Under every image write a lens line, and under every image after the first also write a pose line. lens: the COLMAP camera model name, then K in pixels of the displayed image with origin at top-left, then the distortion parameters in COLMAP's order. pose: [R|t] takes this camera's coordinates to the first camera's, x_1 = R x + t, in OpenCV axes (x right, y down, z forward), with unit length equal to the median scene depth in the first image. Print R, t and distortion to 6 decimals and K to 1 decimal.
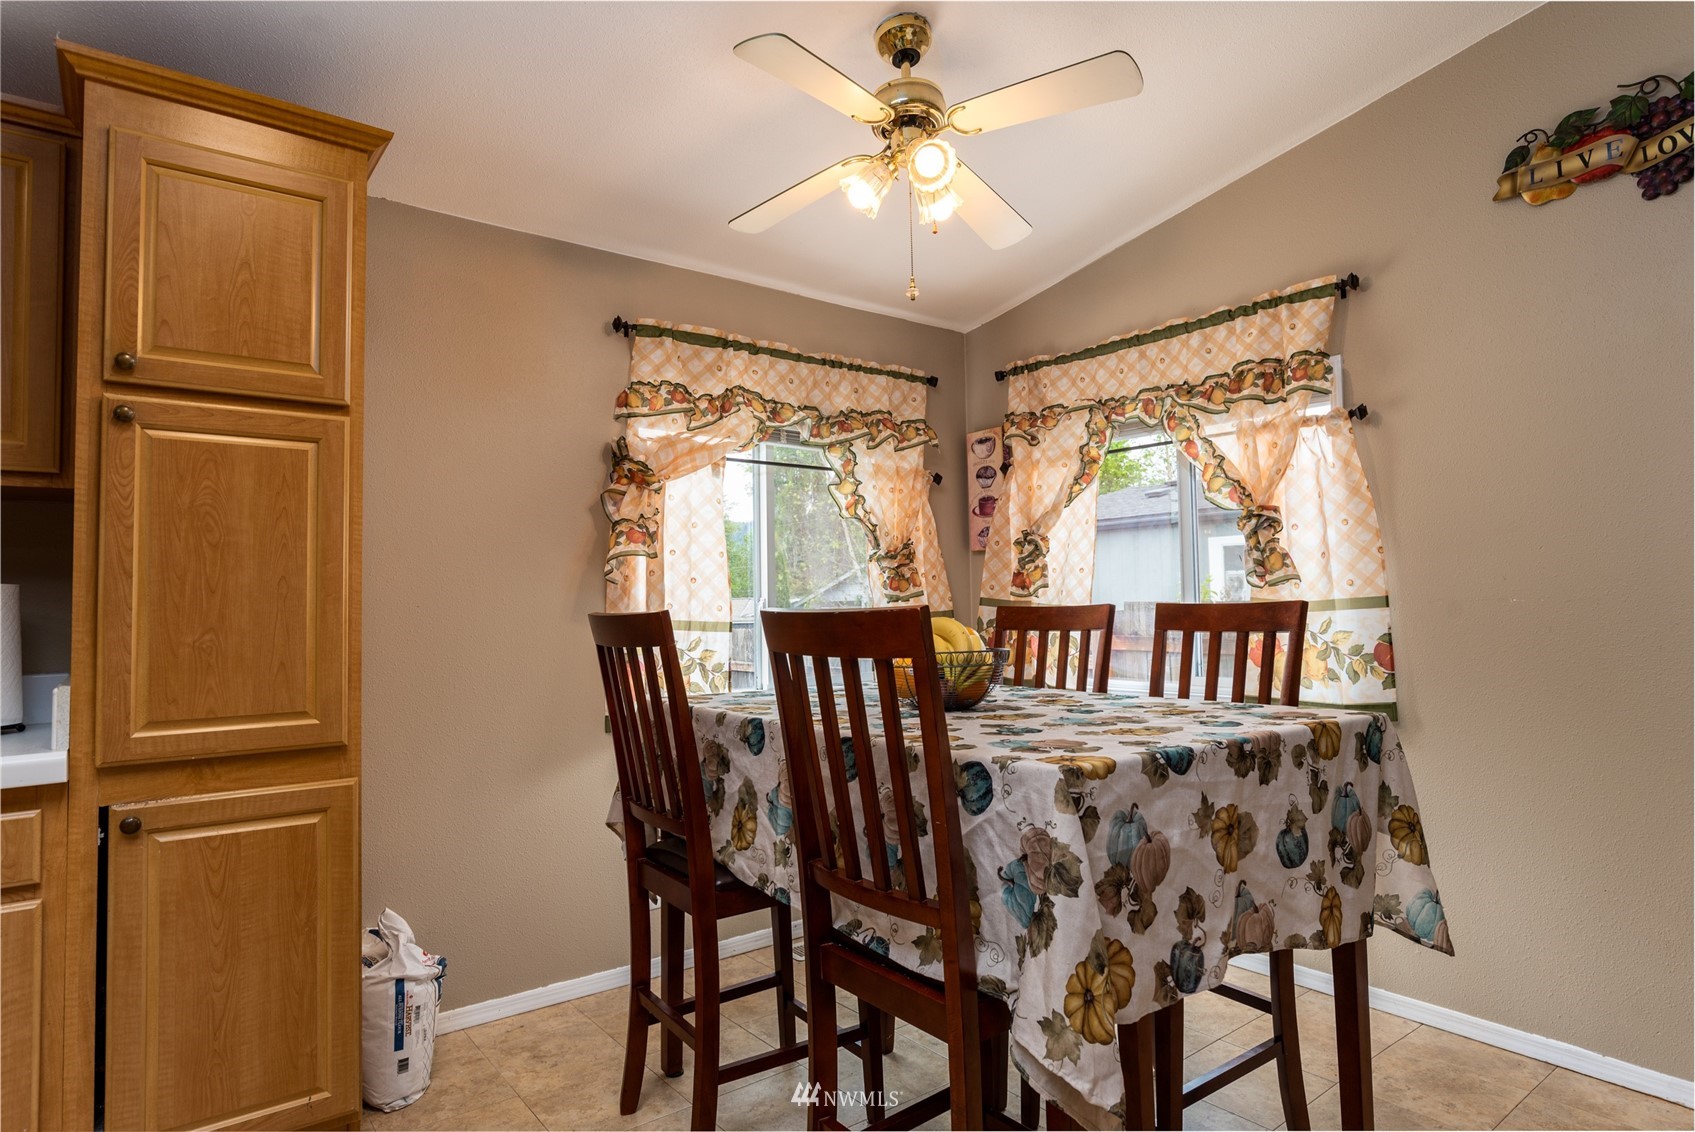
lens RADIAL K [[928.6, 0, 847.5], [0, 928.6, 566.0], [0, 0, 1]] dist [-0.000230, 0.000709]
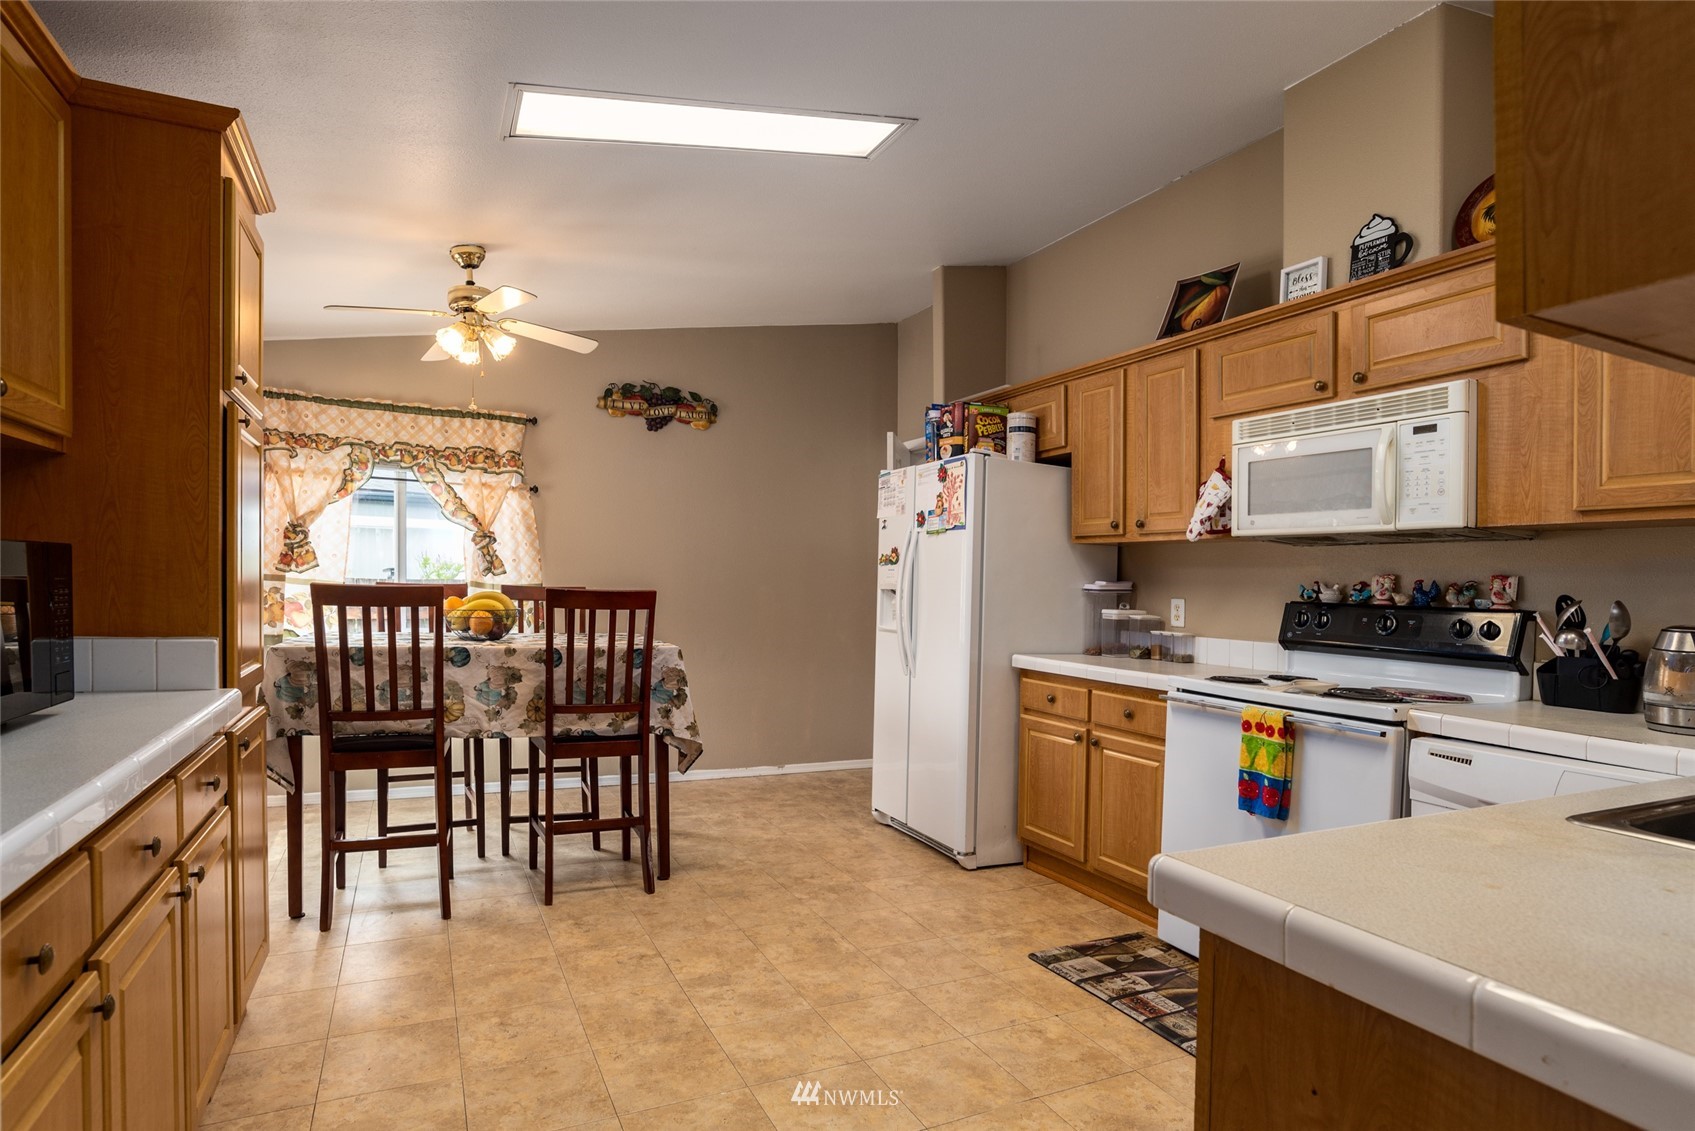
lens RADIAL K [[883.7, 0, 844.5], [0, 883.7, 591.0], [0, 0, 1]] dist [-0.050670, 0.018258]
pose [[0.239242, 0.011618, 0.970891, -1.046675], [-0.077744, 0.996947, 0.007227, -0.014511], [-0.967843, -0.077210, 0.239415, -0.094022]]
